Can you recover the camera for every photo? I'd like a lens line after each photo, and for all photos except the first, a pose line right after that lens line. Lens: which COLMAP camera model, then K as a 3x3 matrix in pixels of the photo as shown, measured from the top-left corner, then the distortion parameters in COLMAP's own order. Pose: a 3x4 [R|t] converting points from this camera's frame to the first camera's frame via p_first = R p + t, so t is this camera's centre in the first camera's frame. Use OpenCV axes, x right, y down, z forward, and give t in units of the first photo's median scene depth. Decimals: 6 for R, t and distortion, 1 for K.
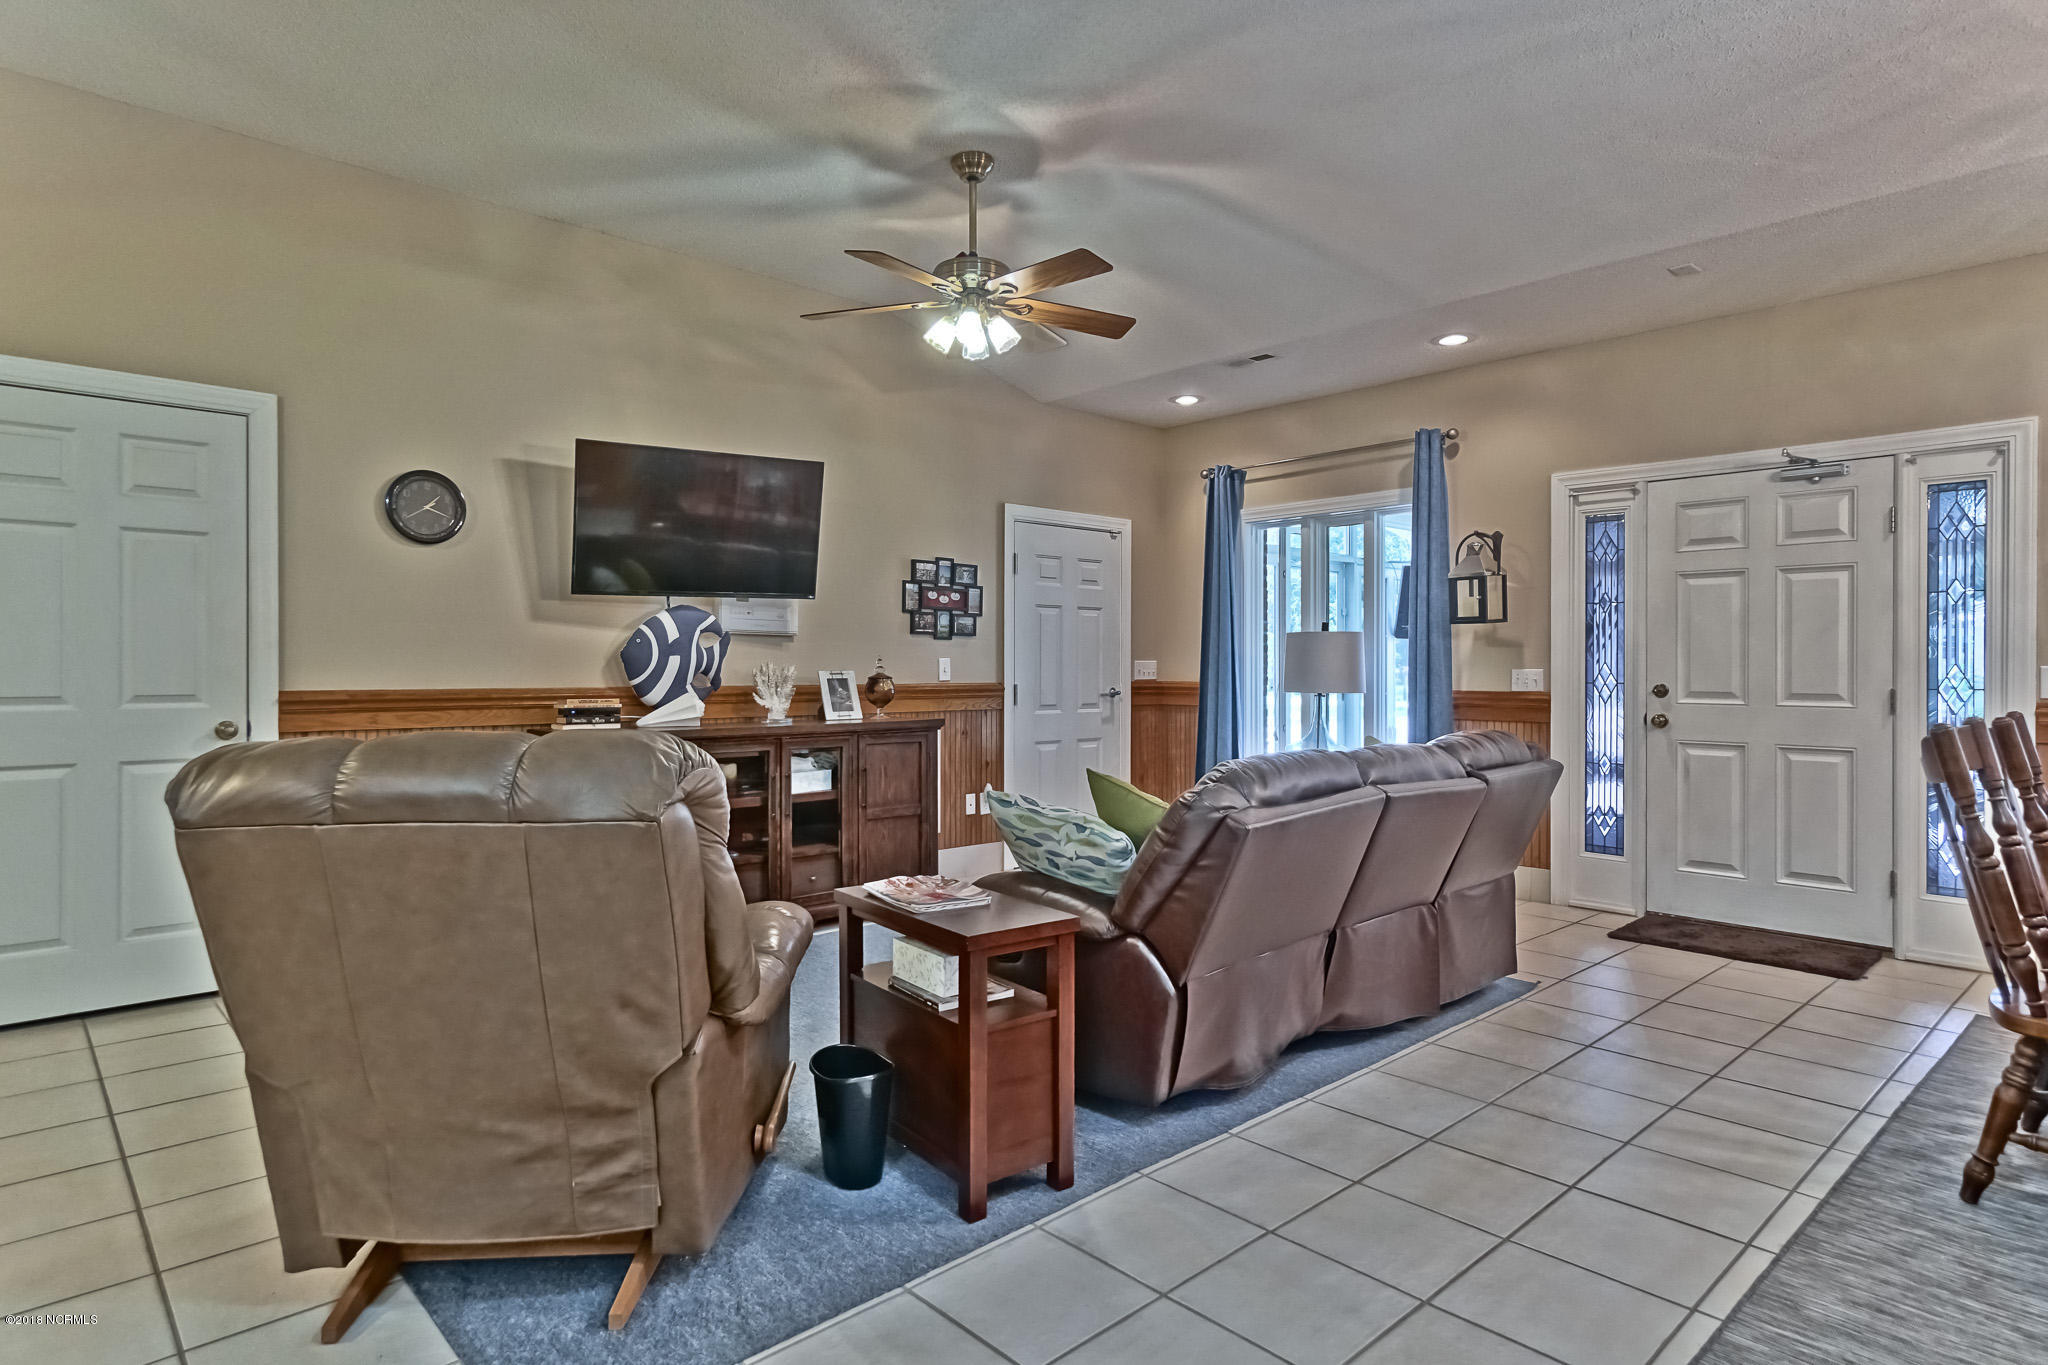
lens RADIAL K [[1131.8, 0, 994.5], [0, 1131.8, 669.2], [0, 0, 1]] dist [0.002865, 0.000741]
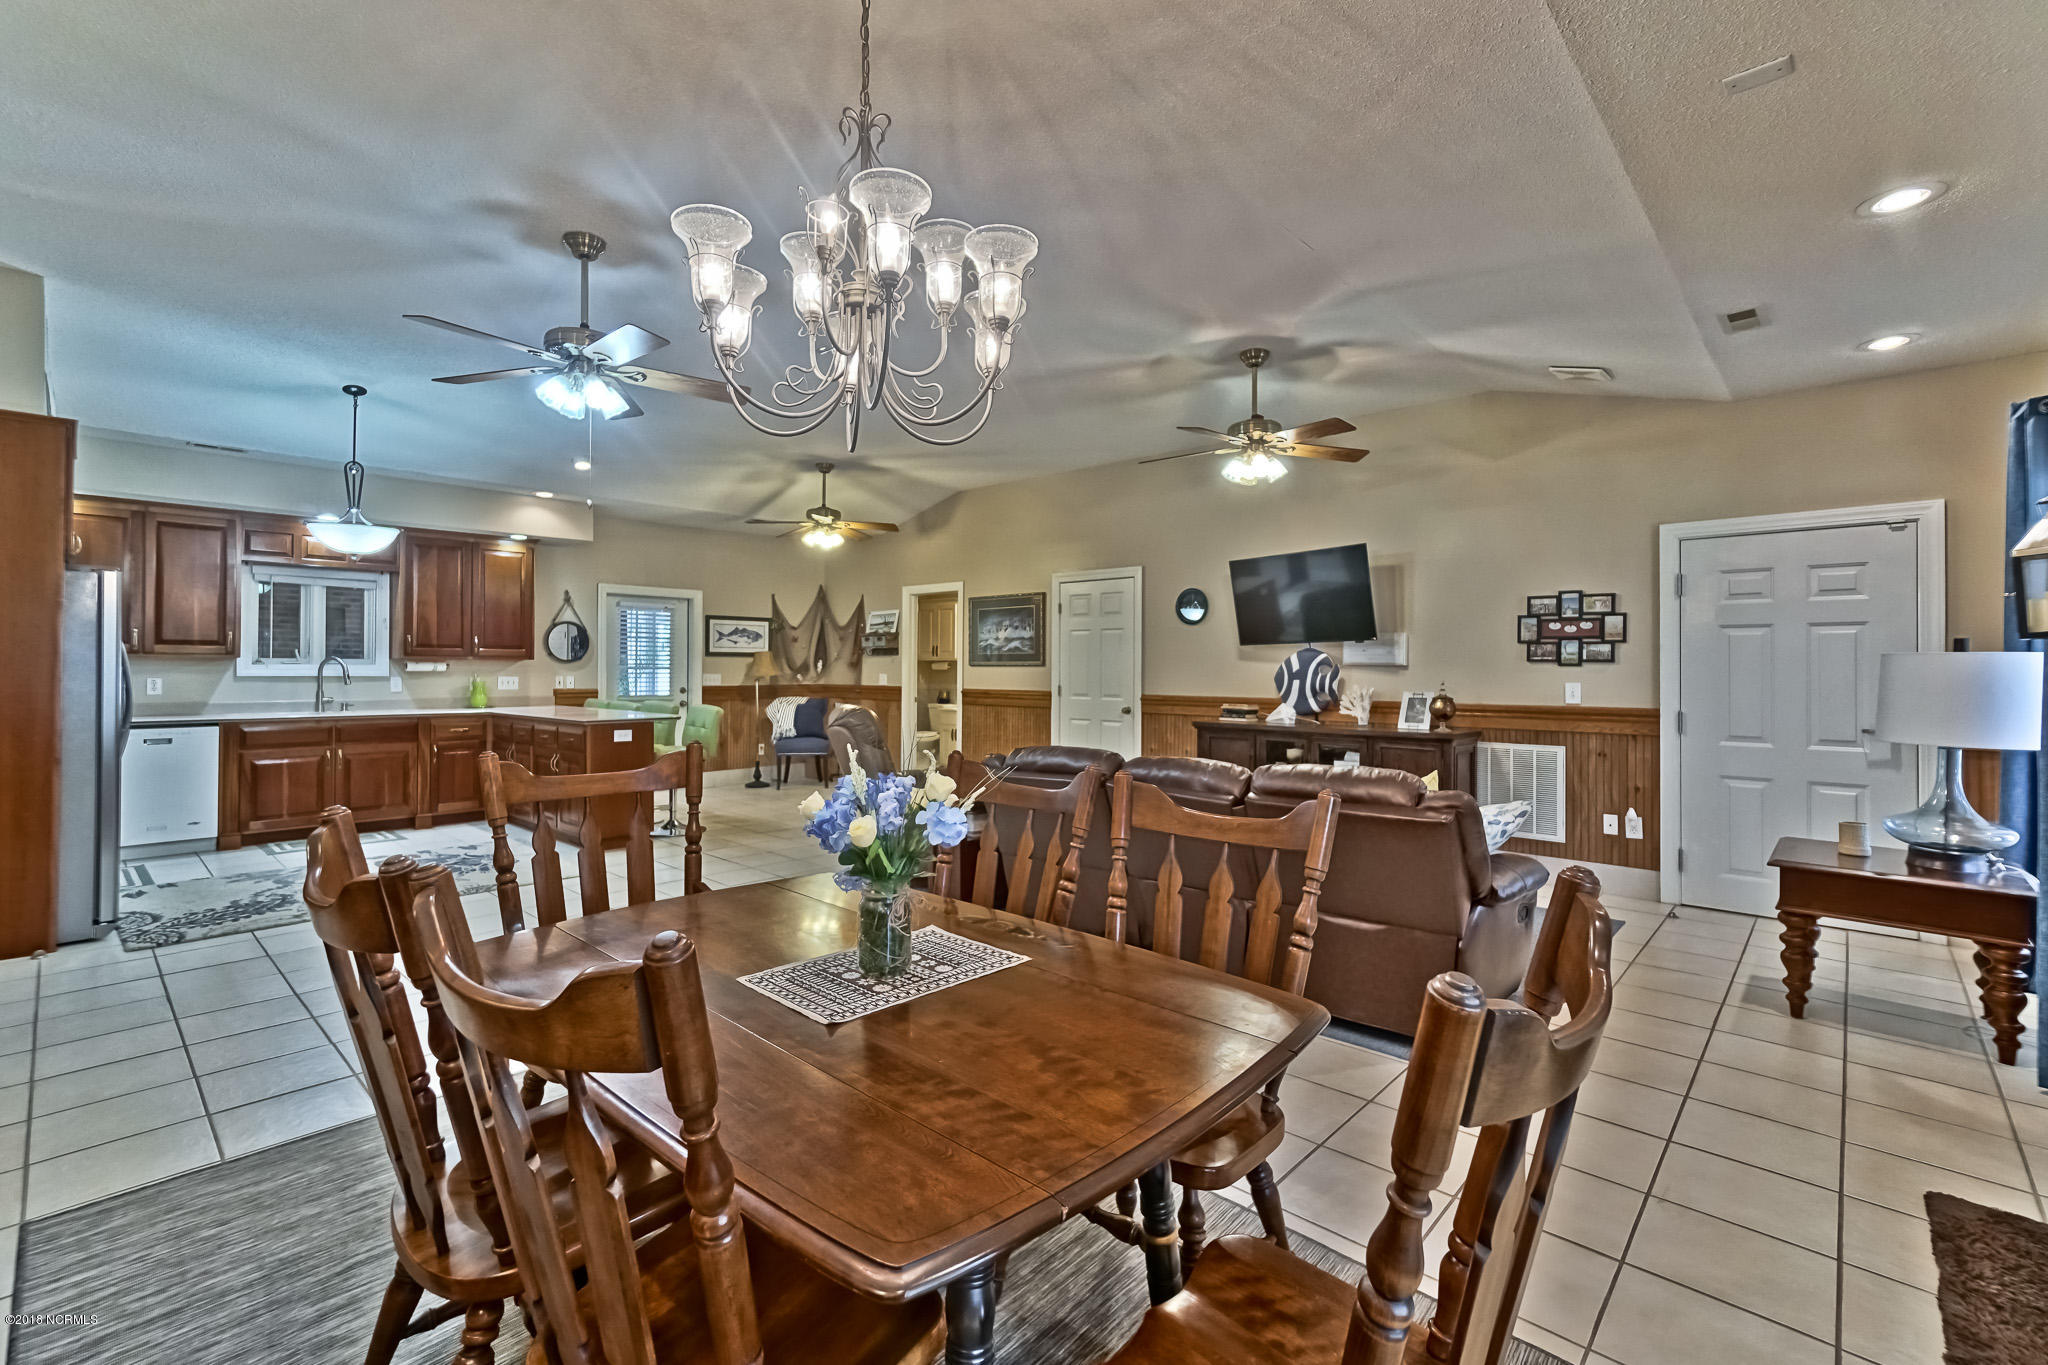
lens RADIAL K [[888.4, 0, 1007.2], [0, 888.4, 667.7], [0, 0, 1]] dist [-0.000397, 0.000802]
pose [[0.073396, -0.003619, -0.997296, 0.808208], [-0.007040, 0.999967, -0.004147, -0.018287], [0.997278, 0.007326, 0.073368, 0.421562]]
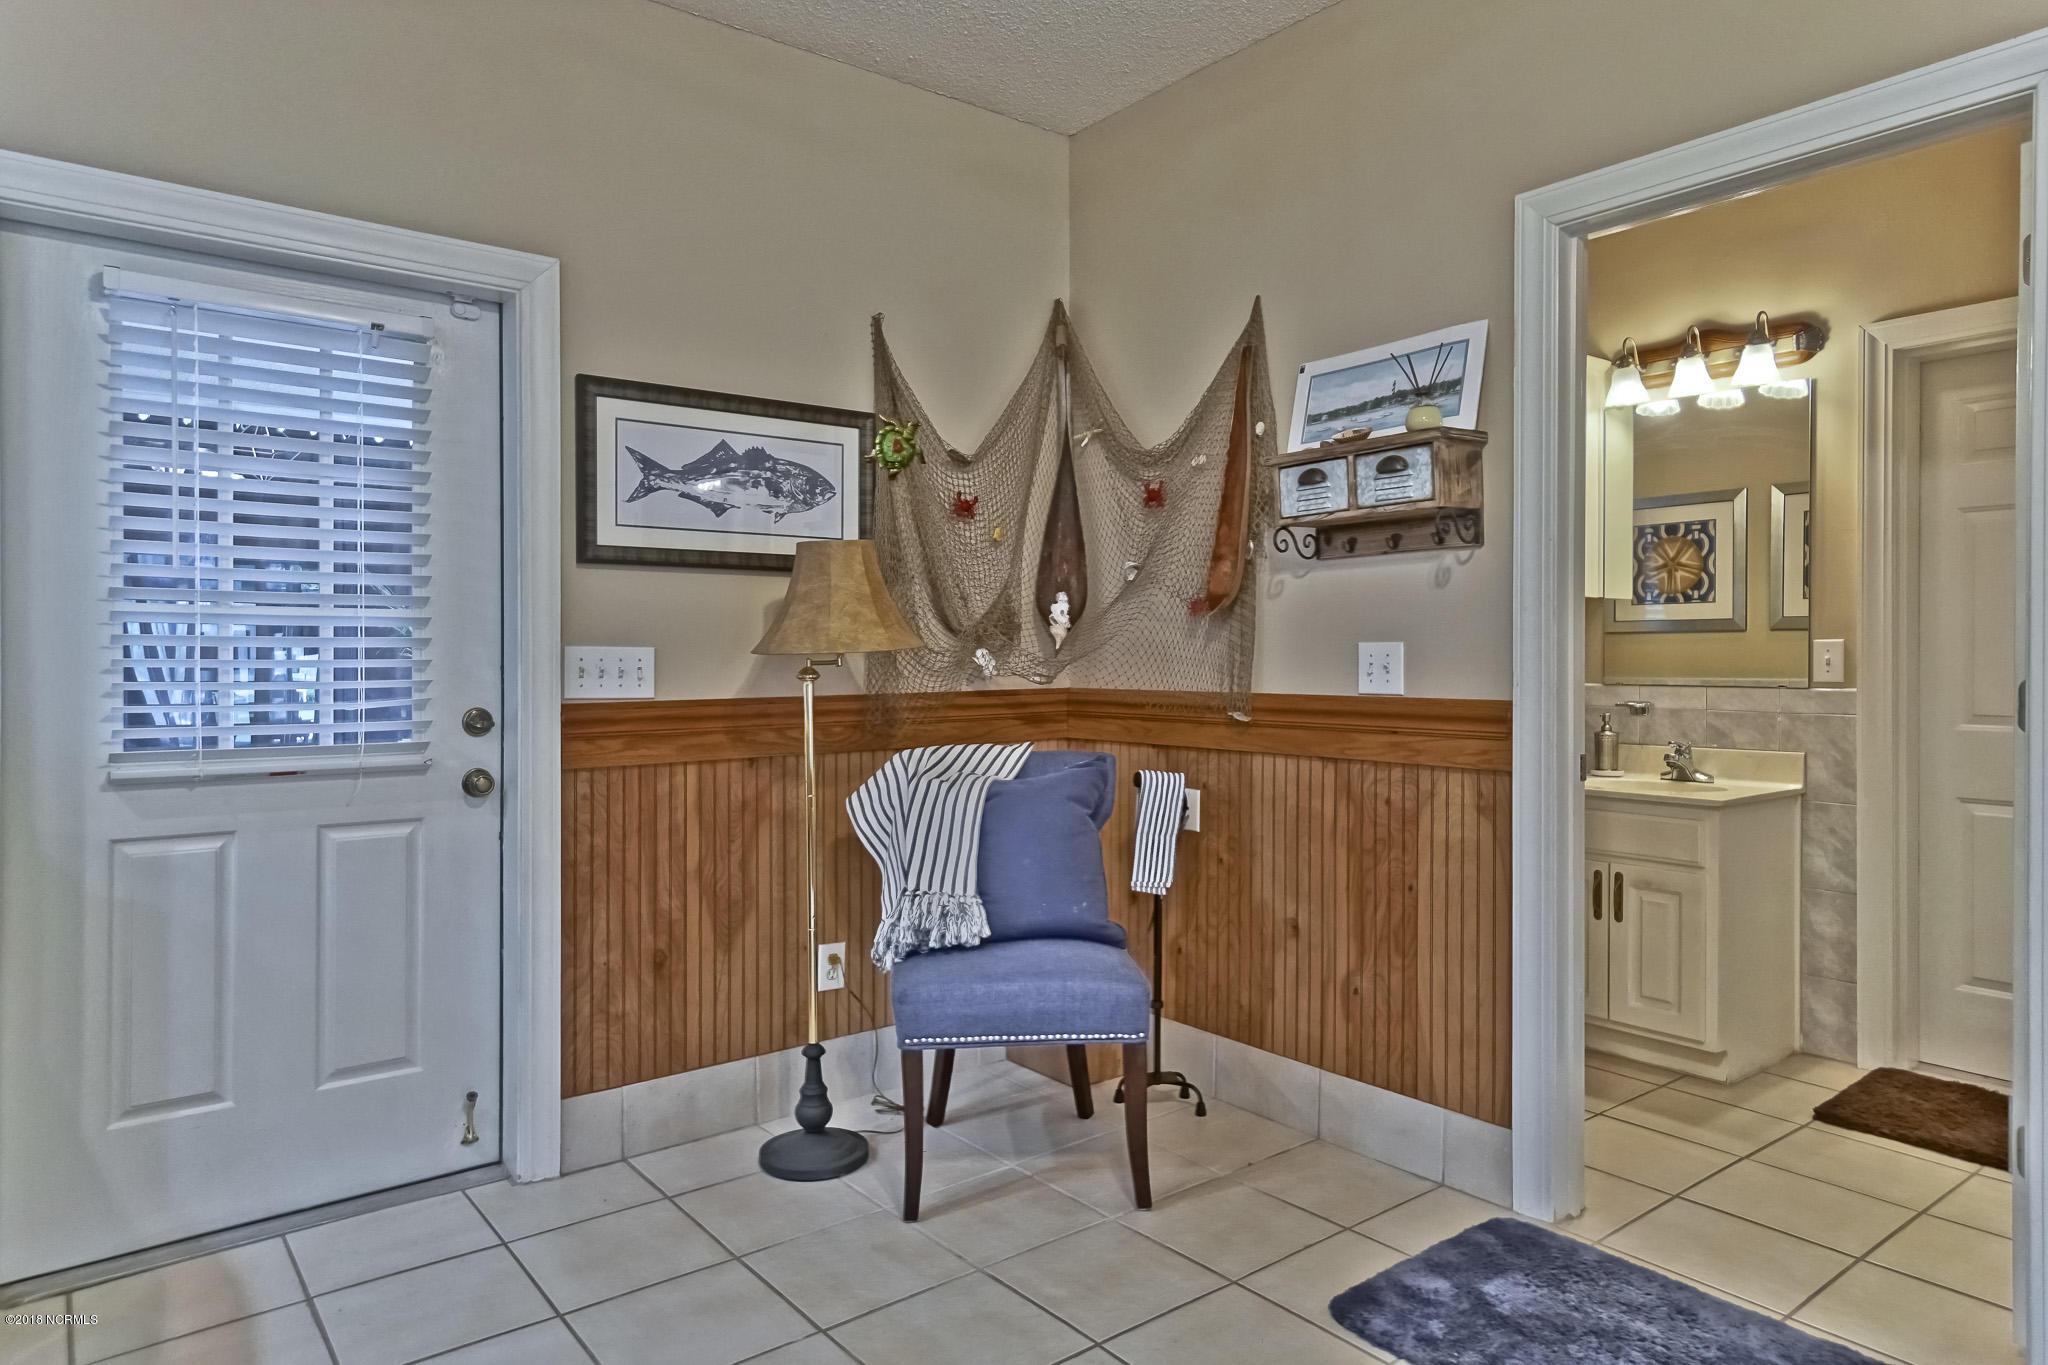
lens RADIAL K [[1233.3, 0, 1017.8], [0, 1233.3, 668.1], [0, 0, 1]] dist [0.003103, 0.001031]
pose [[-0.067777, 0.004990, -0.997688, -0.387392], [-0.000259, 0.999987, 0.005019, -0.003192], [0.997700, 0.000598, -0.067775, 0.196358]]
